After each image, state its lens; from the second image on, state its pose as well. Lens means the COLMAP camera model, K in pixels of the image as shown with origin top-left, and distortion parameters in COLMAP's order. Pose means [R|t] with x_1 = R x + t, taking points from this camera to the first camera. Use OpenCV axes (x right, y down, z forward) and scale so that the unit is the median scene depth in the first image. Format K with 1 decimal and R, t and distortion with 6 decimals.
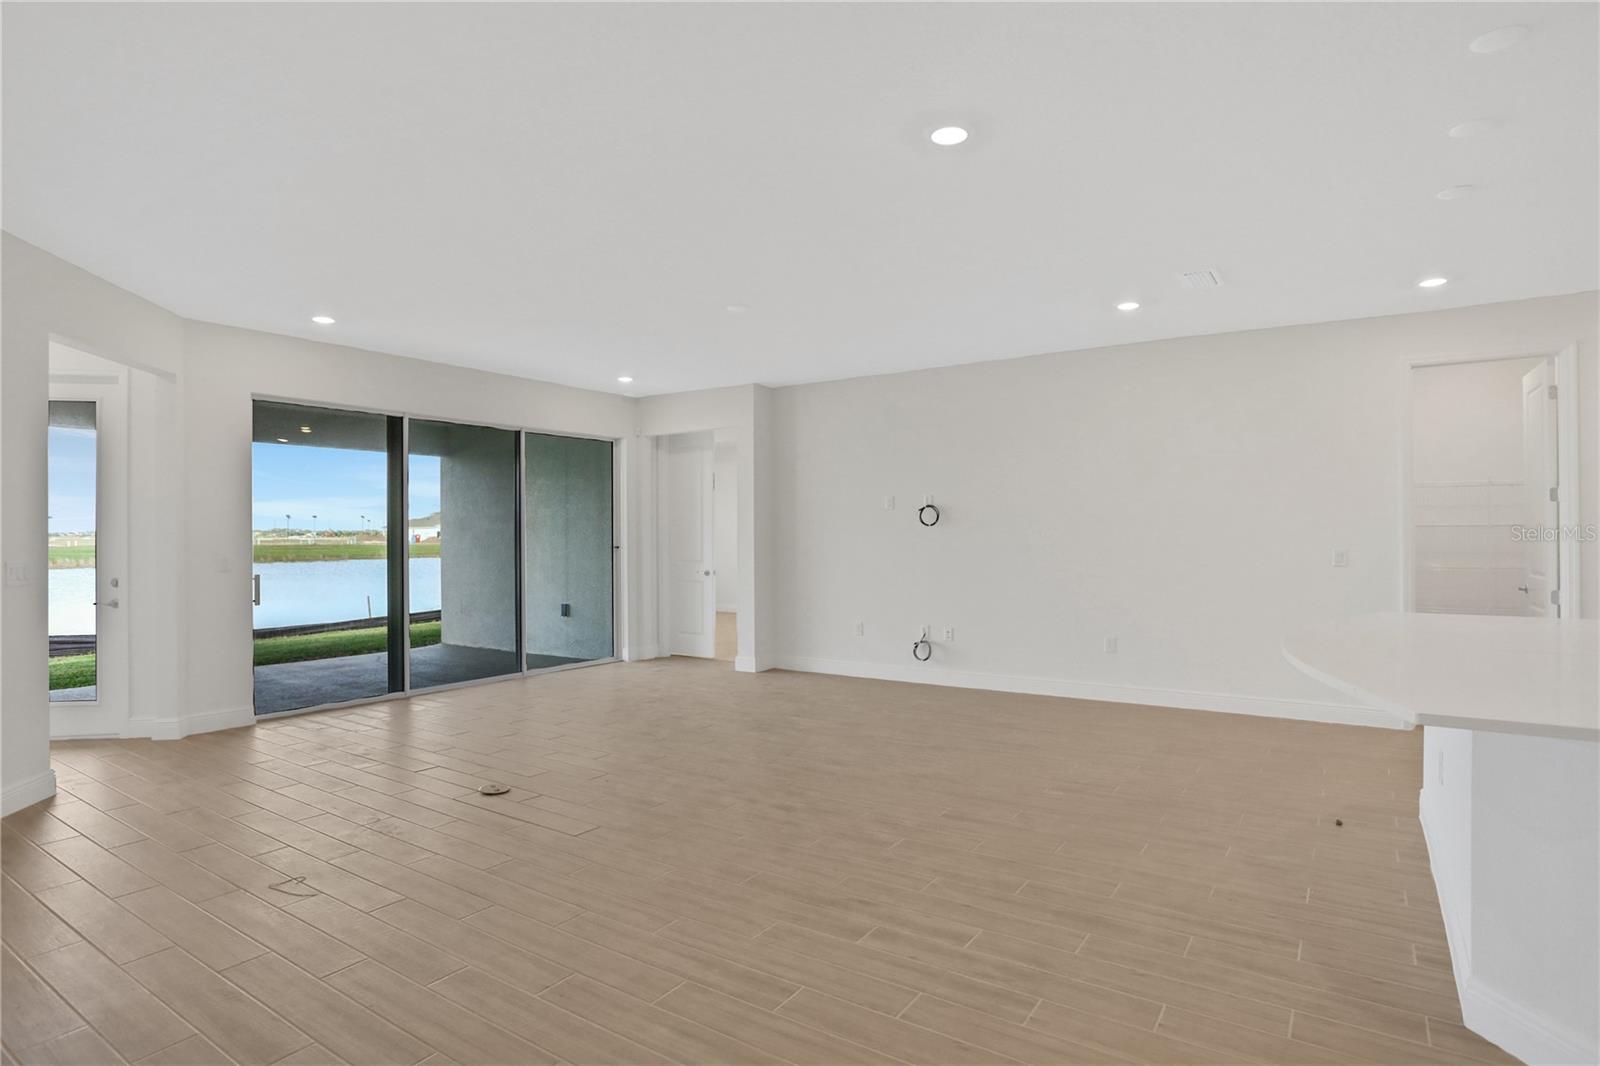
lens RADIAL K [[816.6, 0, 807.0], [0, 816.6, 546.3], [0, 0, 1]] dist [-0.083189, 0.044373]
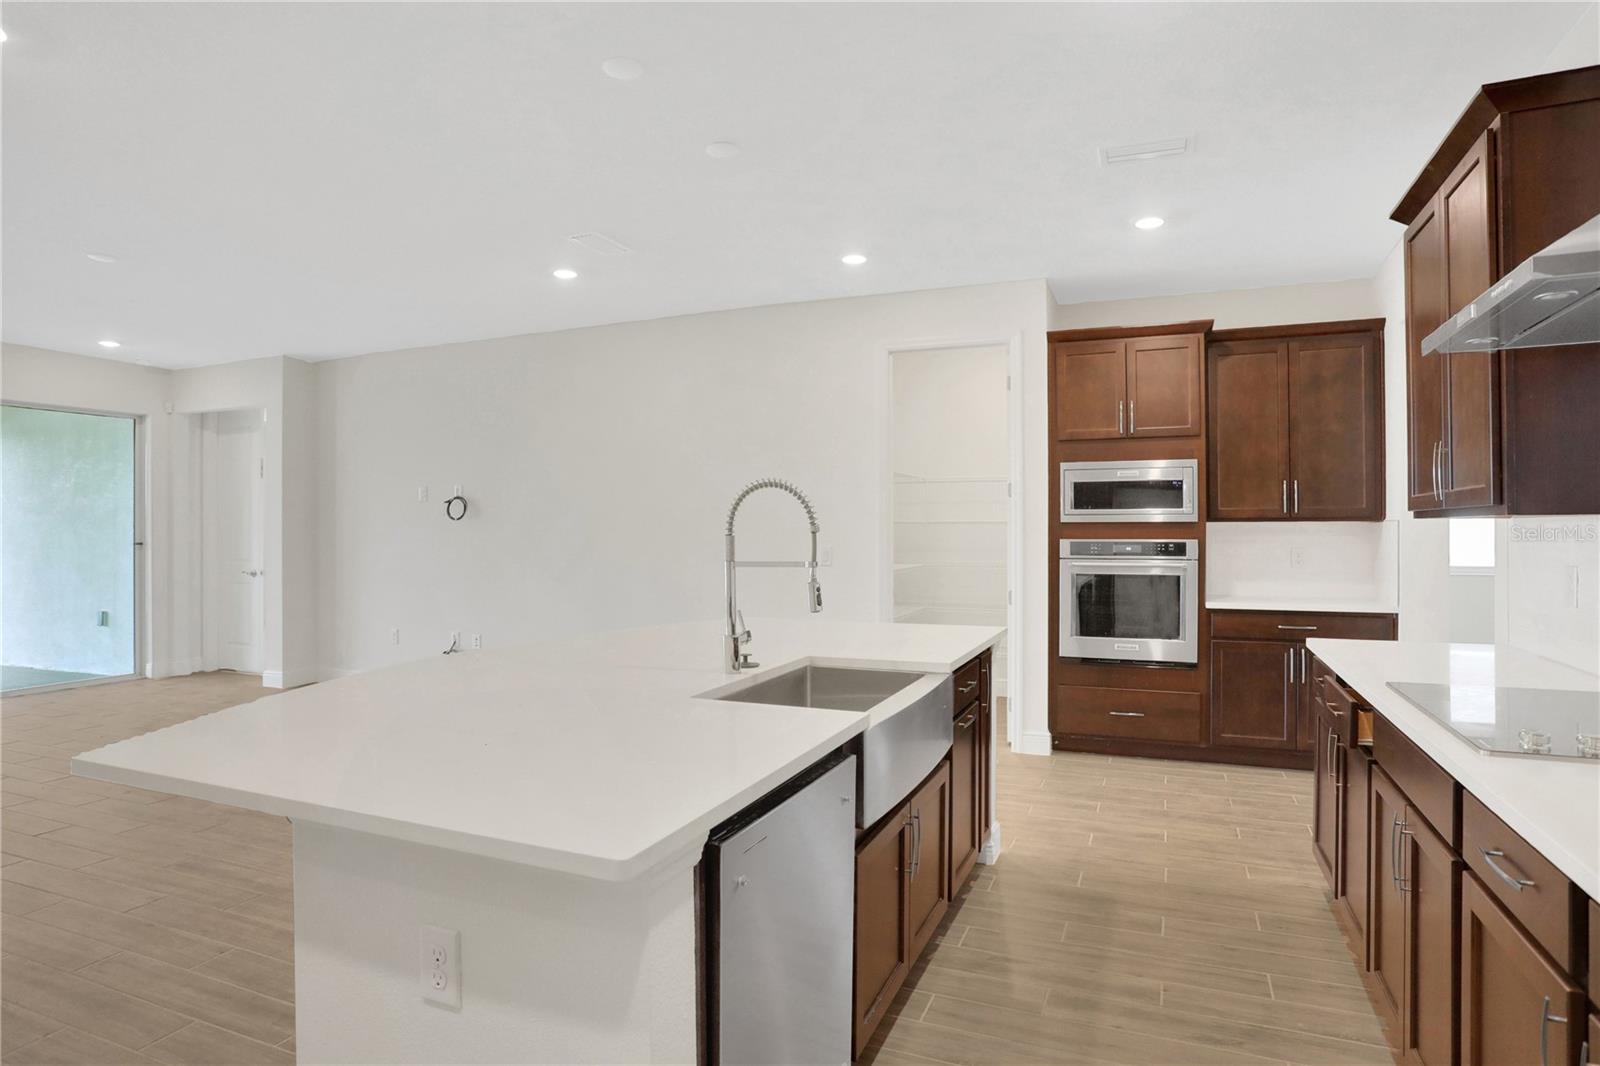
lens RADIAL K [[857.6, 0, 799.6], [0, 857.6, 524.7], [0, 0, 1]] dist [-0.016148, 0.001443]
pose [[0.982223, 0.005186, 0.187646, 0.343877], [-0.001260, 0.999778, -0.021036, -0.000603], [-0.187714, 0.020425, 0.982011, 0.005221]]
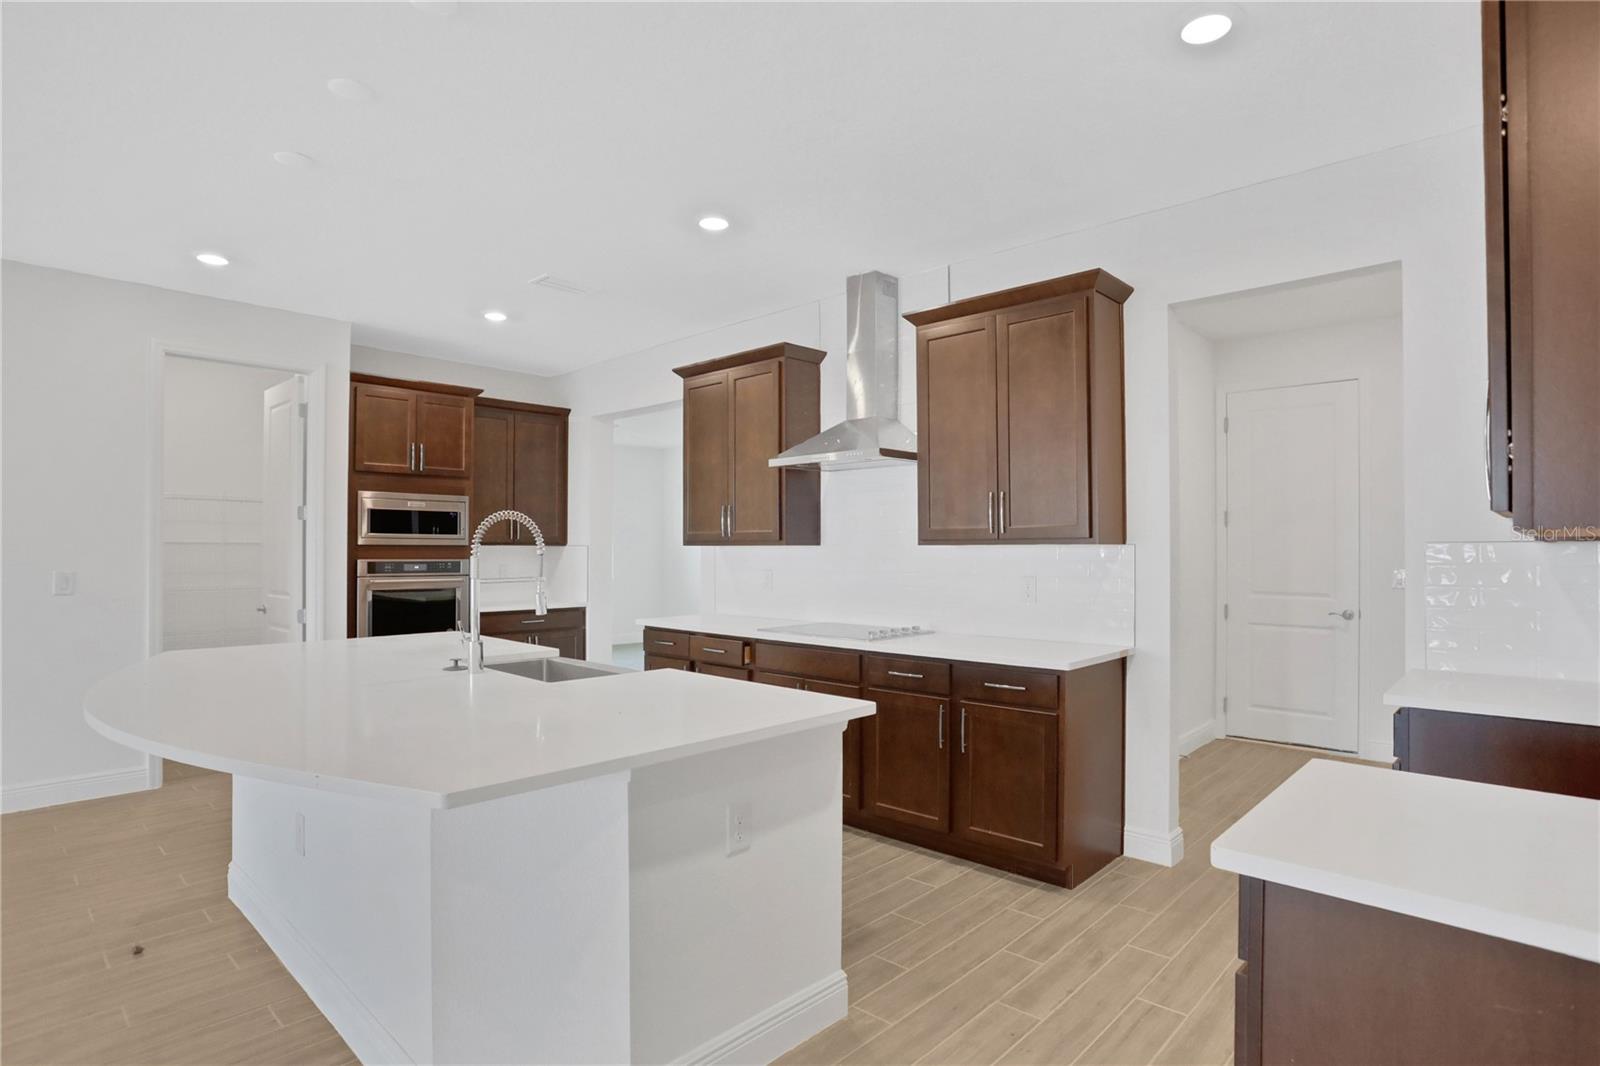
lens RADIAL K [[844.4, 0, 792.0], [0, 844.4, 543.6], [0, 0, 1]] dist [-0.002939, -0.000045]
pose [[0.177903, 0.009988, 0.983997, 0.005929], [0.013911, 0.999823, -0.012664, -0.003621], [-0.983950, 0.015941, 0.177733, 0.134680]]
